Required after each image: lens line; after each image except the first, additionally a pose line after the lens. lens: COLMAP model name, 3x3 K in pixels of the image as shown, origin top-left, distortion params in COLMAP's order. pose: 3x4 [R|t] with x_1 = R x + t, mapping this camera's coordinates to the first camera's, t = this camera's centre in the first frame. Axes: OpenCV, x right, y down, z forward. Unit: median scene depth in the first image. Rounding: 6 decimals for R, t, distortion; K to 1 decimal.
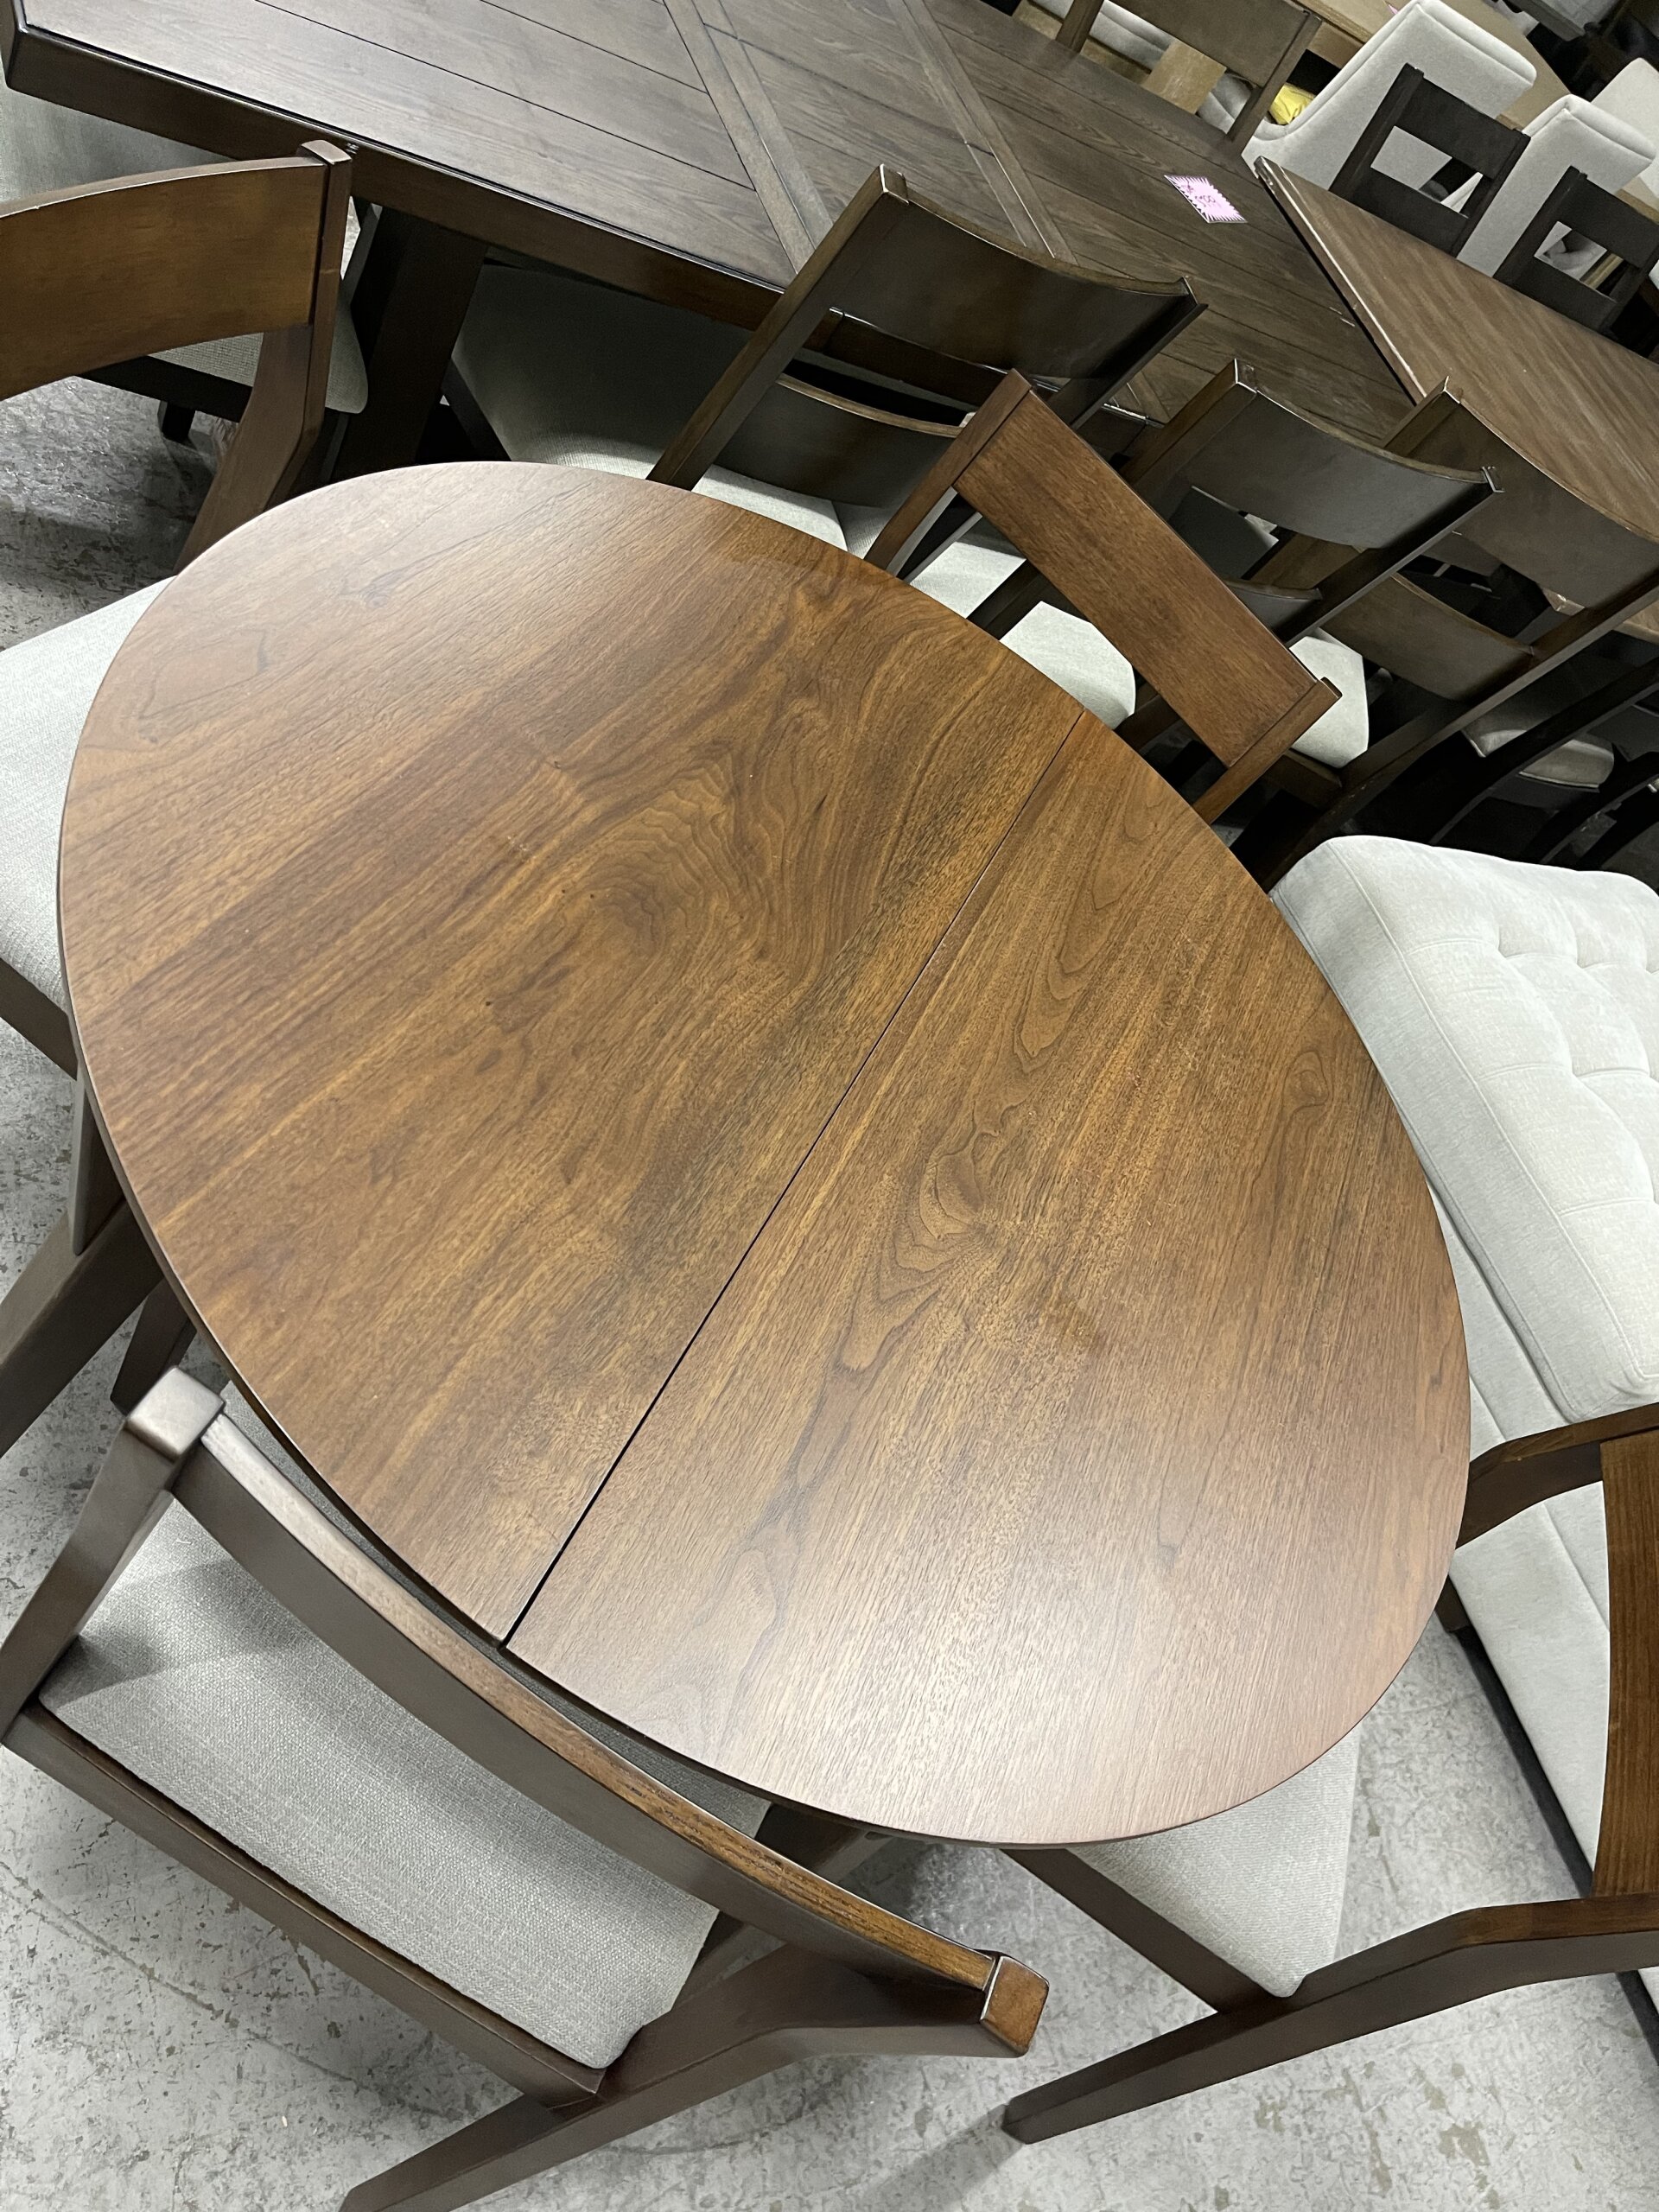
lens RADIAL K [[1614.5, 0, 795.8], [0, 1614.5, 1135.4], [0, 0, 1]] dist [0.065219, -0.090534]
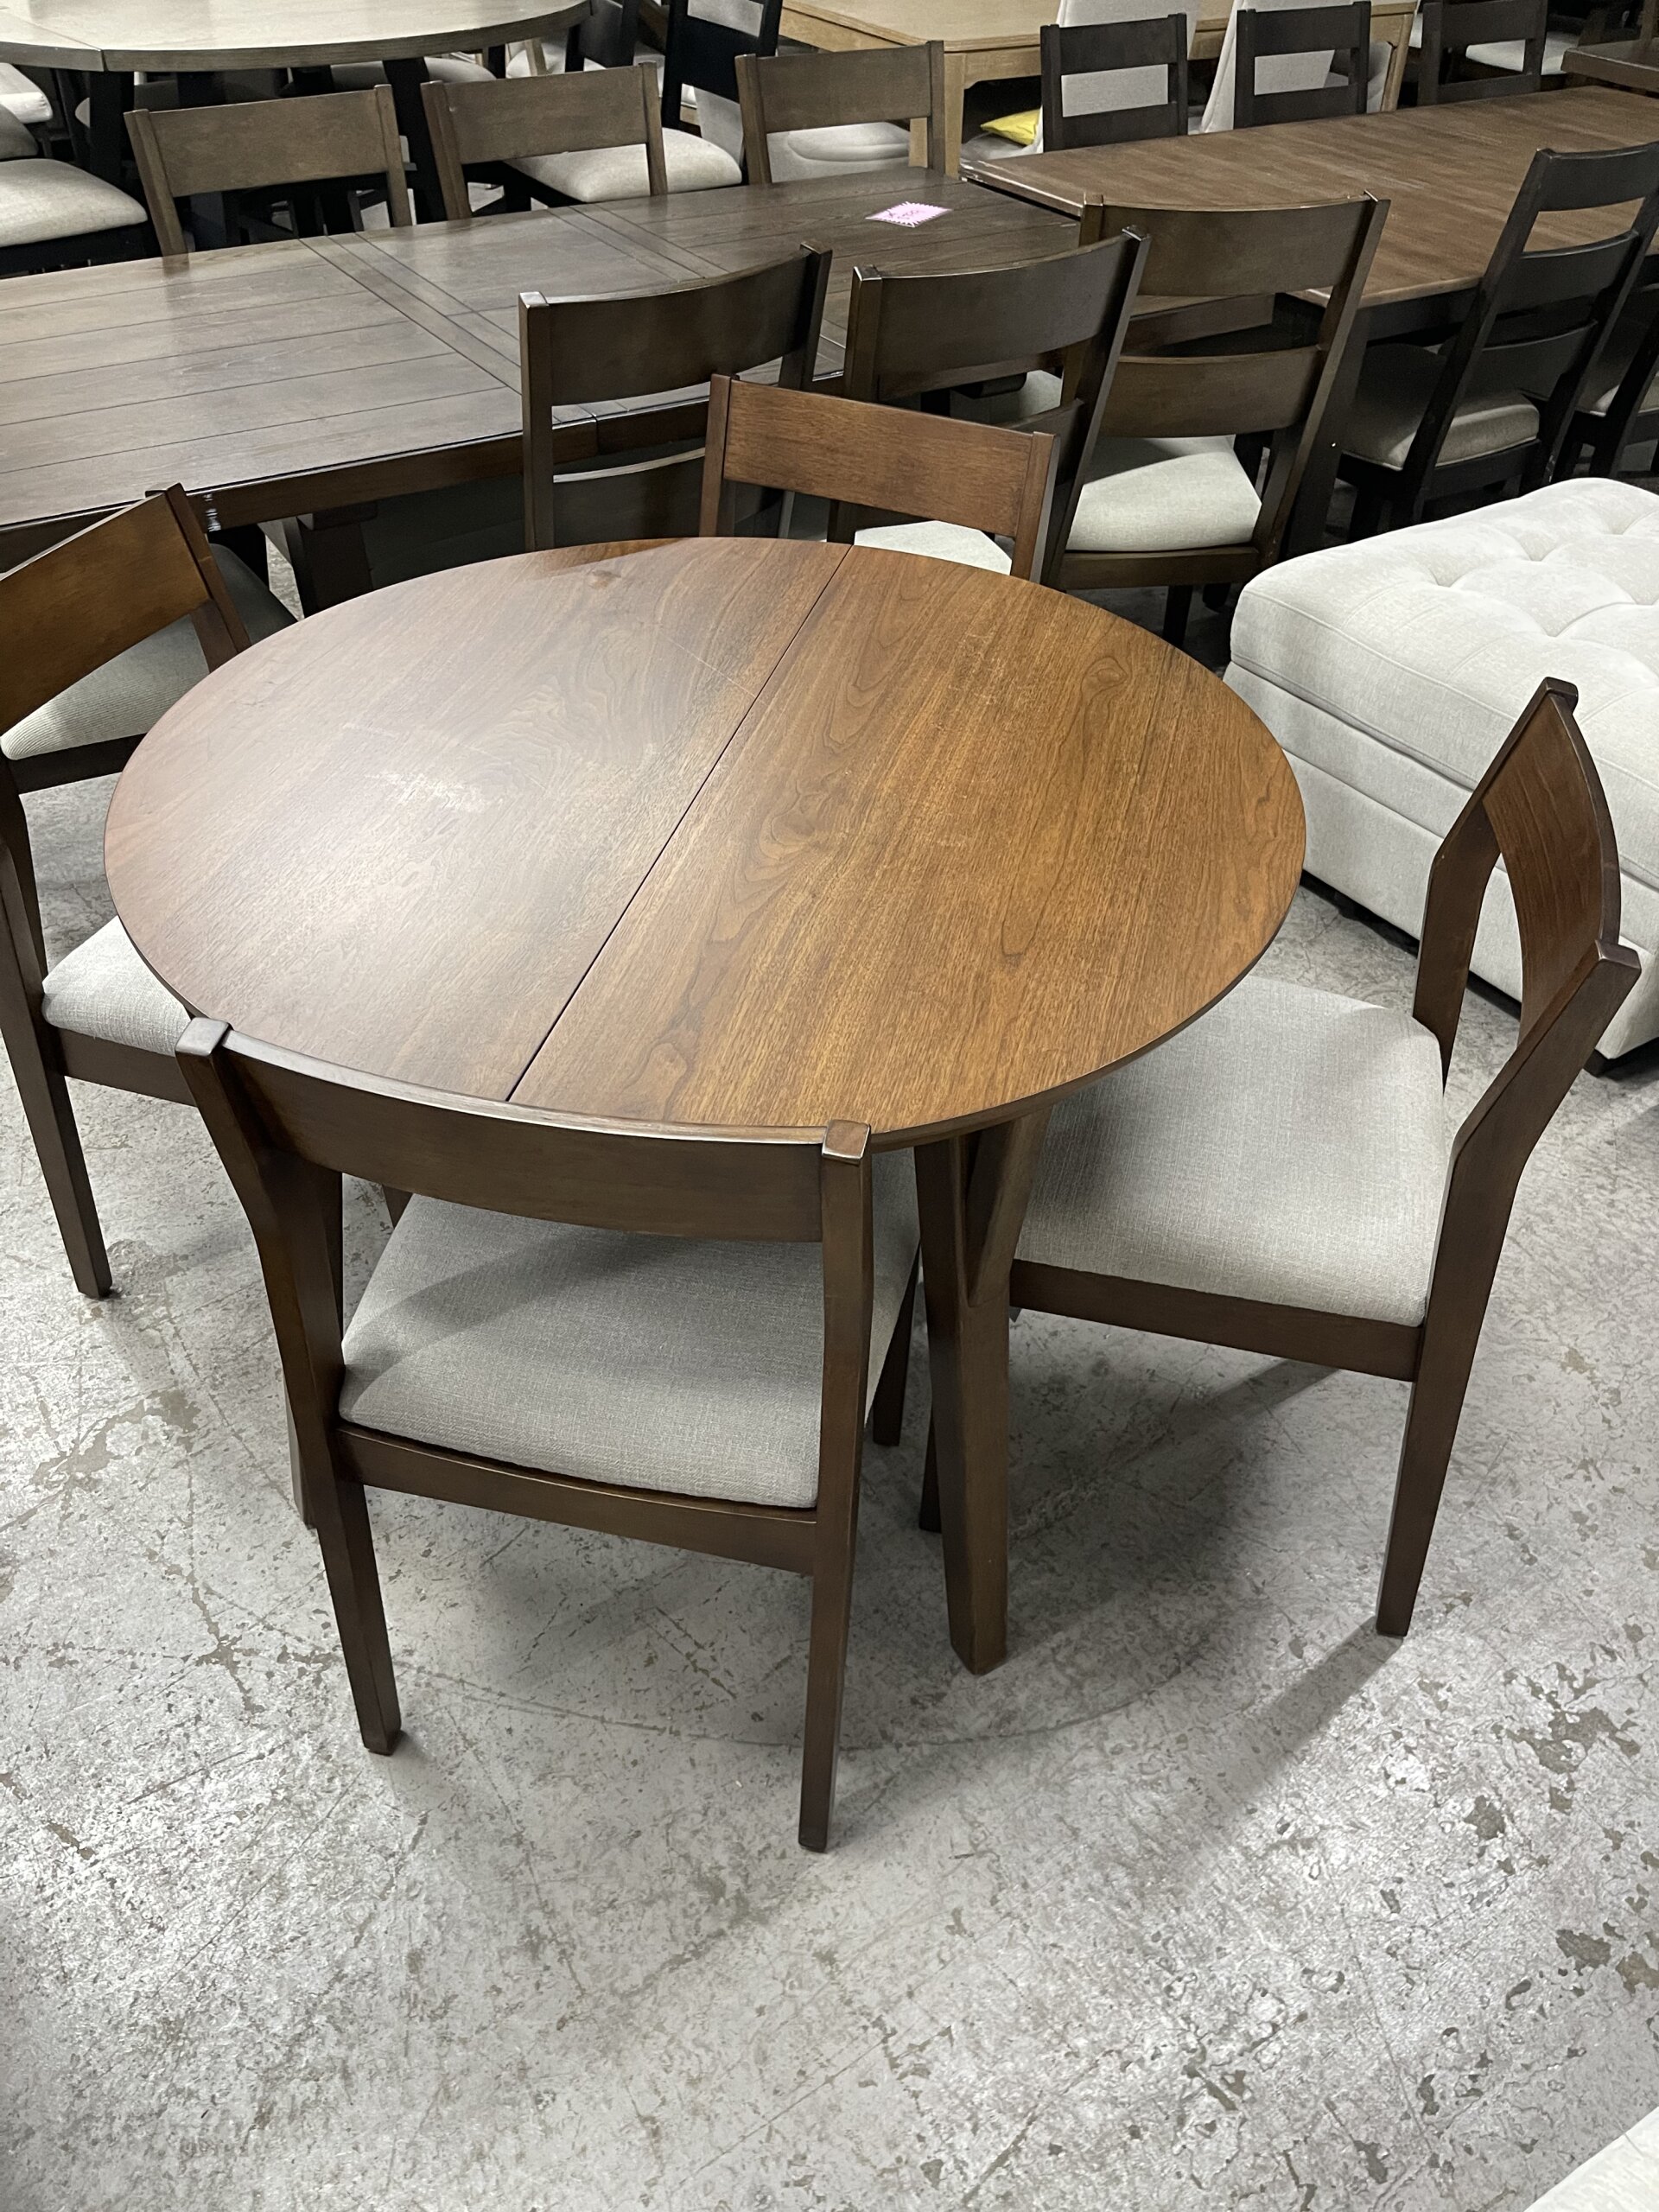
lens RADIAL K [[1606.7, 0, 854.0], [0, 1606.7, 1143.9], [0, 0, 1]] dist [0.068635, -0.093942]
pose [[0.858657, -0.478877, -0.182714, 0.222941], [0.449041, 0.874716, -0.182300, 0.444233], [0.247122, 0.074487, 0.966117, -0.209806]]
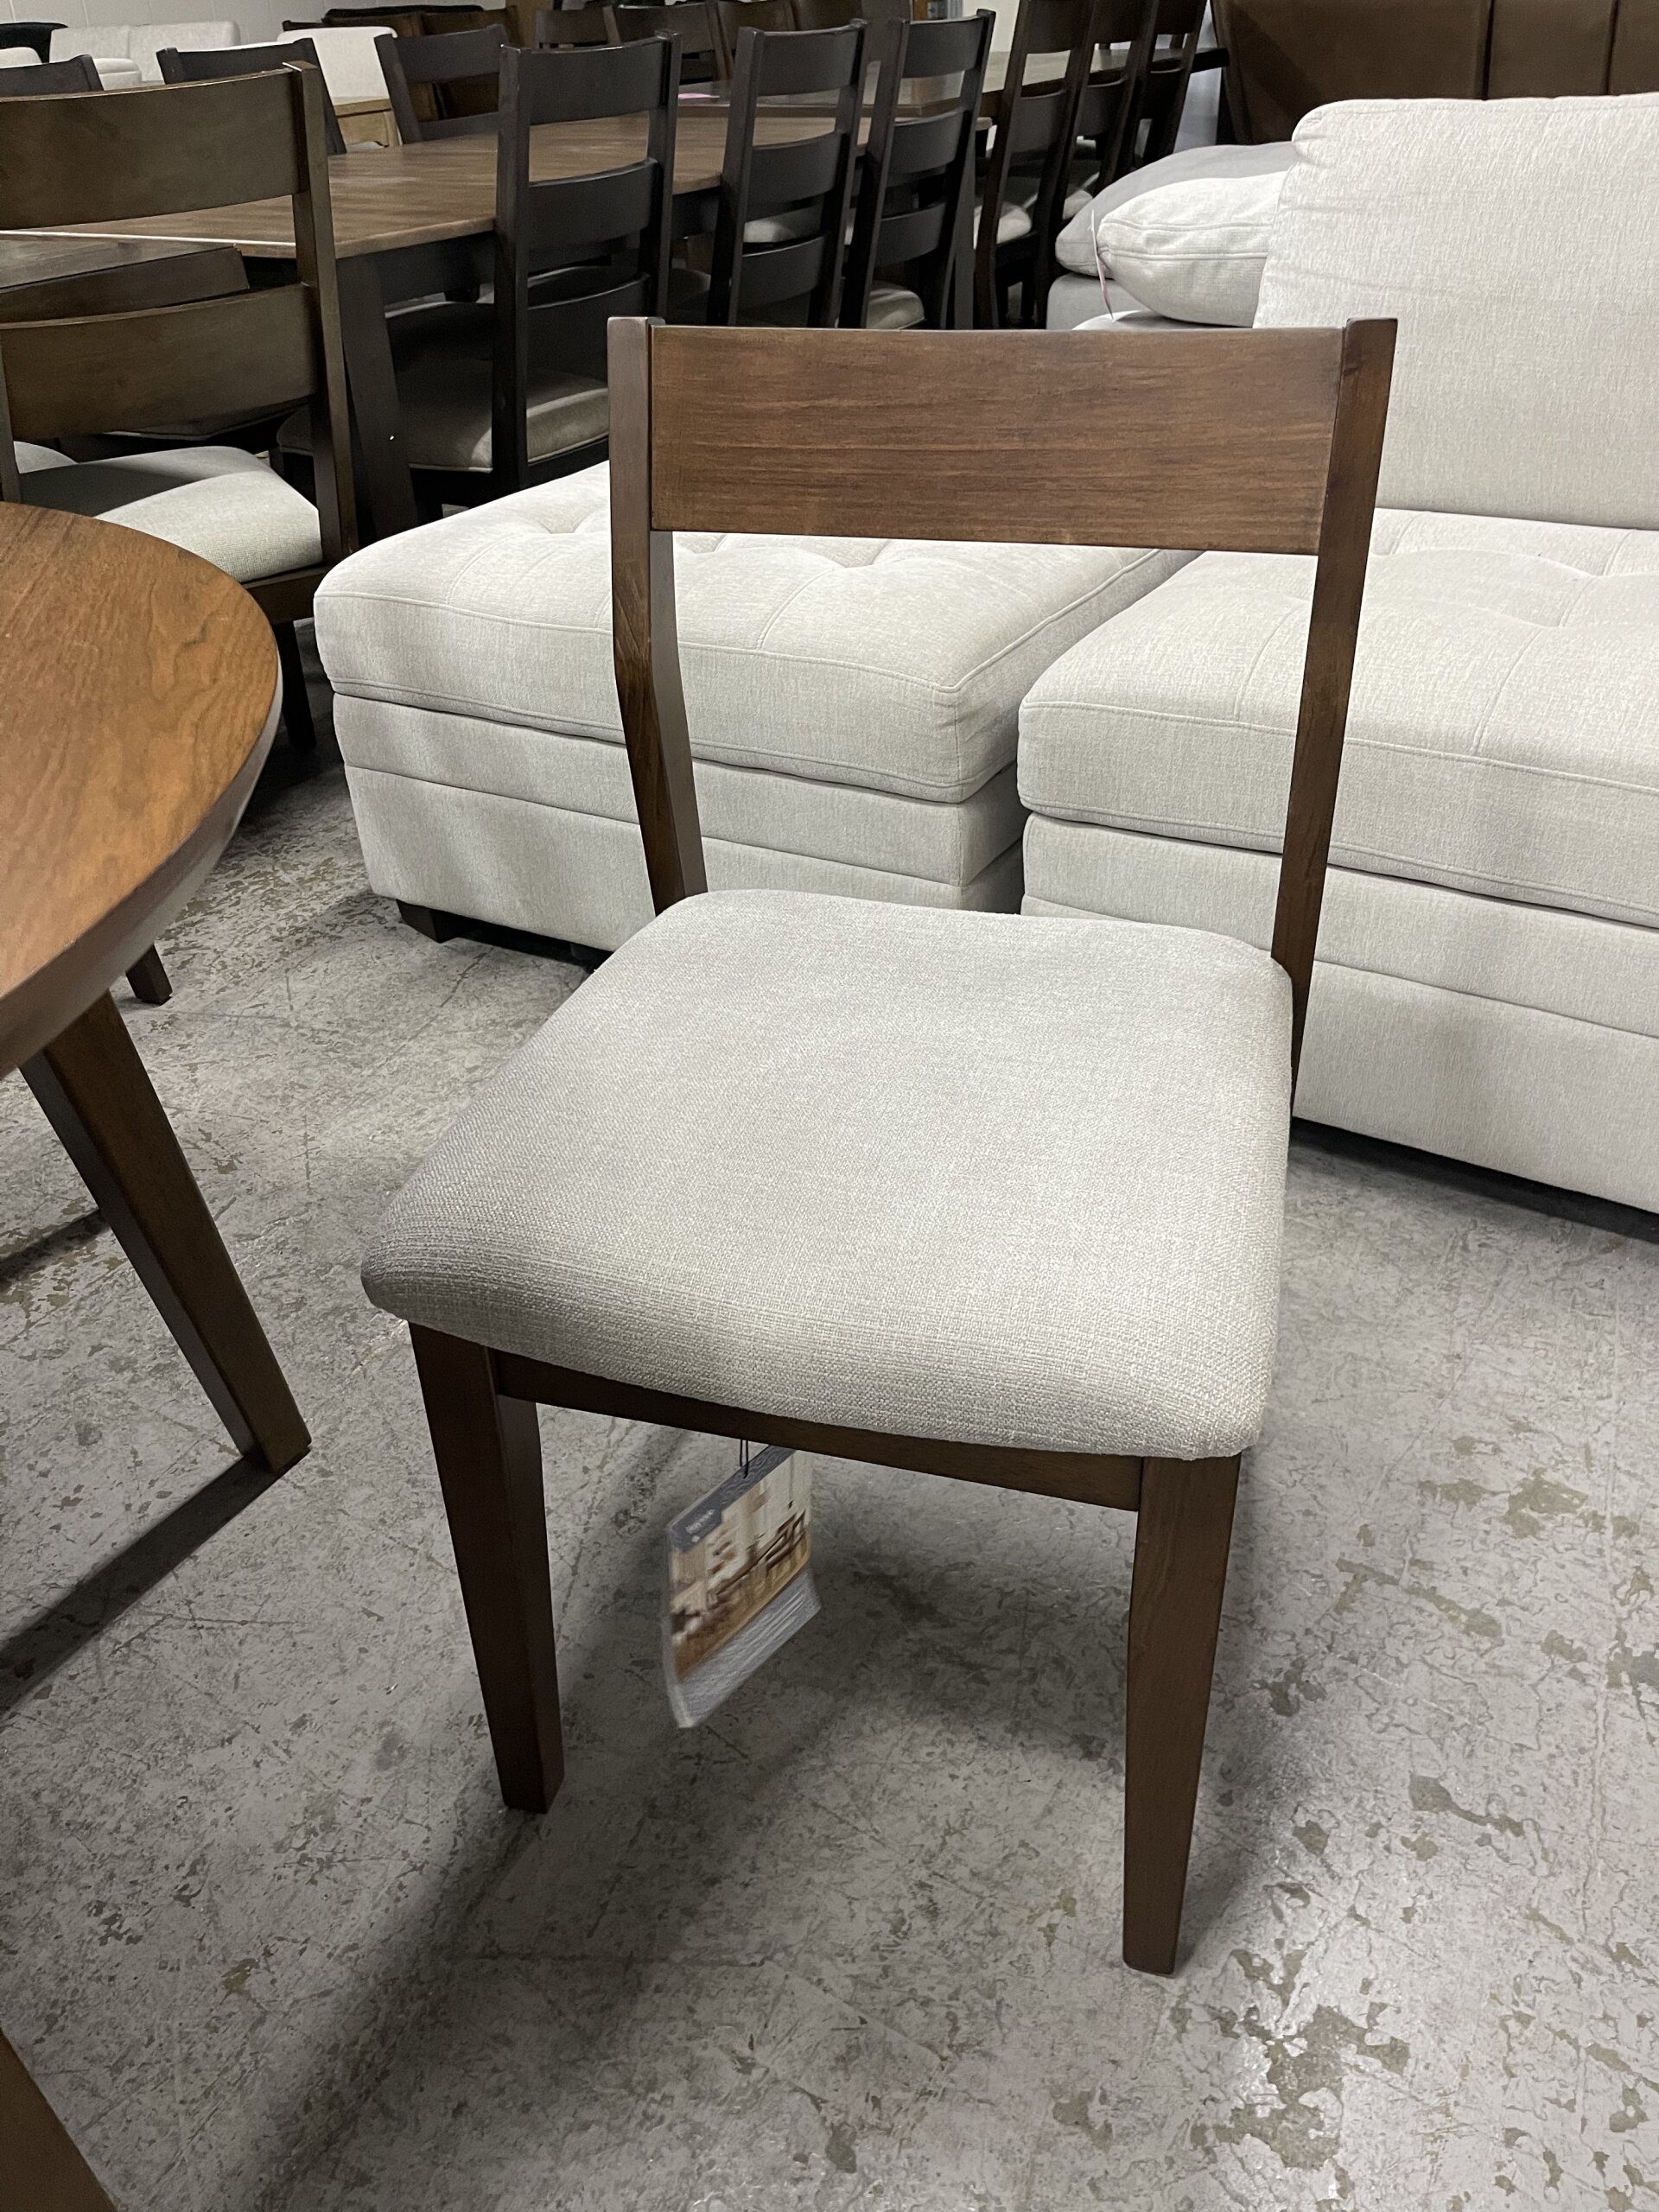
lens RADIAL K [[1614.5, 0, 795.8], [0, 1614.5, 1135.4], [0, 0, 1]] dist [0.065219, -0.090534]
pose [[0.657641, -0.738852, 0.146990, 0.307649], [0.752399, 0.653910, -0.079356, 0.474274], [-0.037486, 0.162783, 0.985949, 0.414139]]
